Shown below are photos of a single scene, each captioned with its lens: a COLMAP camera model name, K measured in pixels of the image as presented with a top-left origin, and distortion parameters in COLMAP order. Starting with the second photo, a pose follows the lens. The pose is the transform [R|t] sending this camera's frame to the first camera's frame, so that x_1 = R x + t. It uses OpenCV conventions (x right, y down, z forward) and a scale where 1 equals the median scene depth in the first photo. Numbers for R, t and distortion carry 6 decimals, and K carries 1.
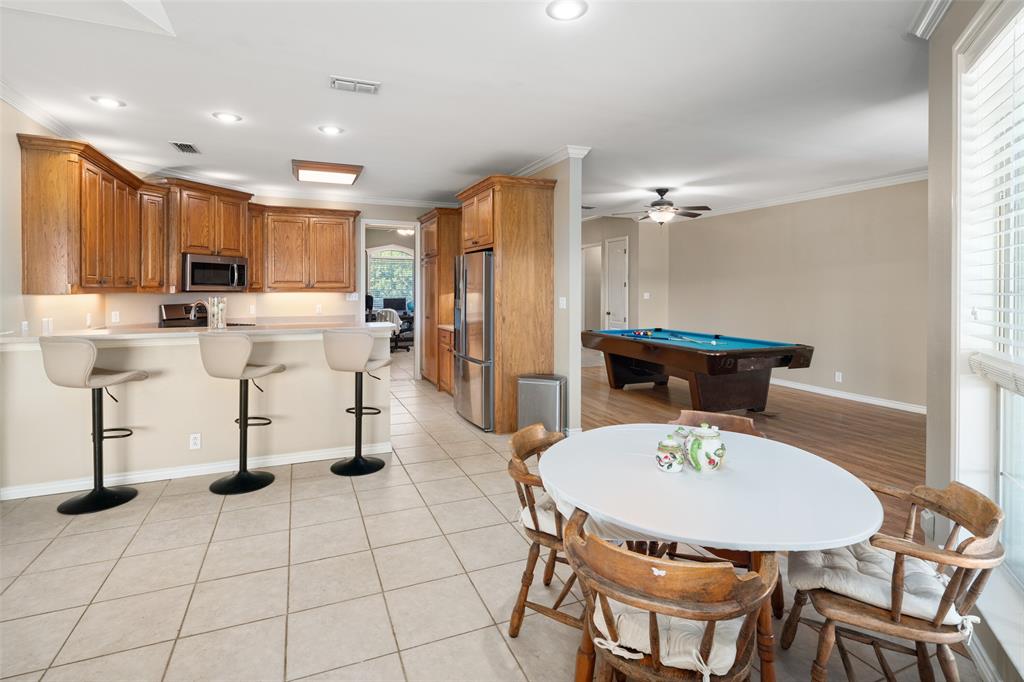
lens RADIAL K [[498.8, 0, 507.3], [0, 498.8, 292.0], [0, 0, 1]] dist [0.002194, 0.000448]
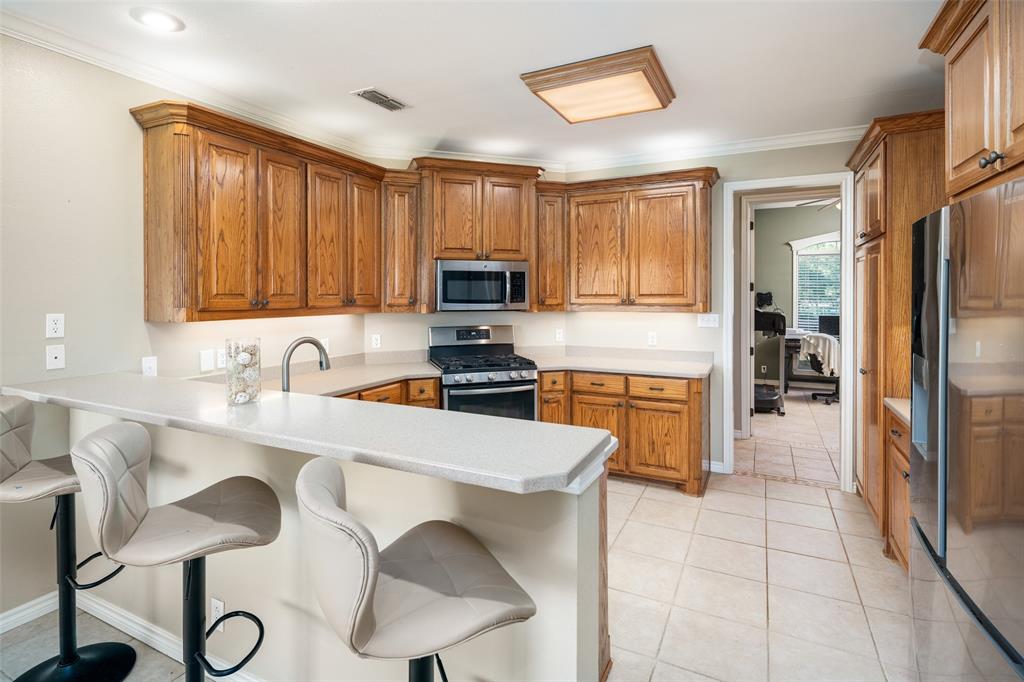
lens RADIAL K [[498.8, 0, 507.3], [0, 498.8, 292.0], [0, 0, 1]] dist [0.002194, 0.000448]
pose [[0.637023, -0.007138, -0.770812, -0.018884], [-0.002815, 0.999929, -0.011586, -0.019316], [0.770840, 0.009550, 0.636957, 0.564391]]
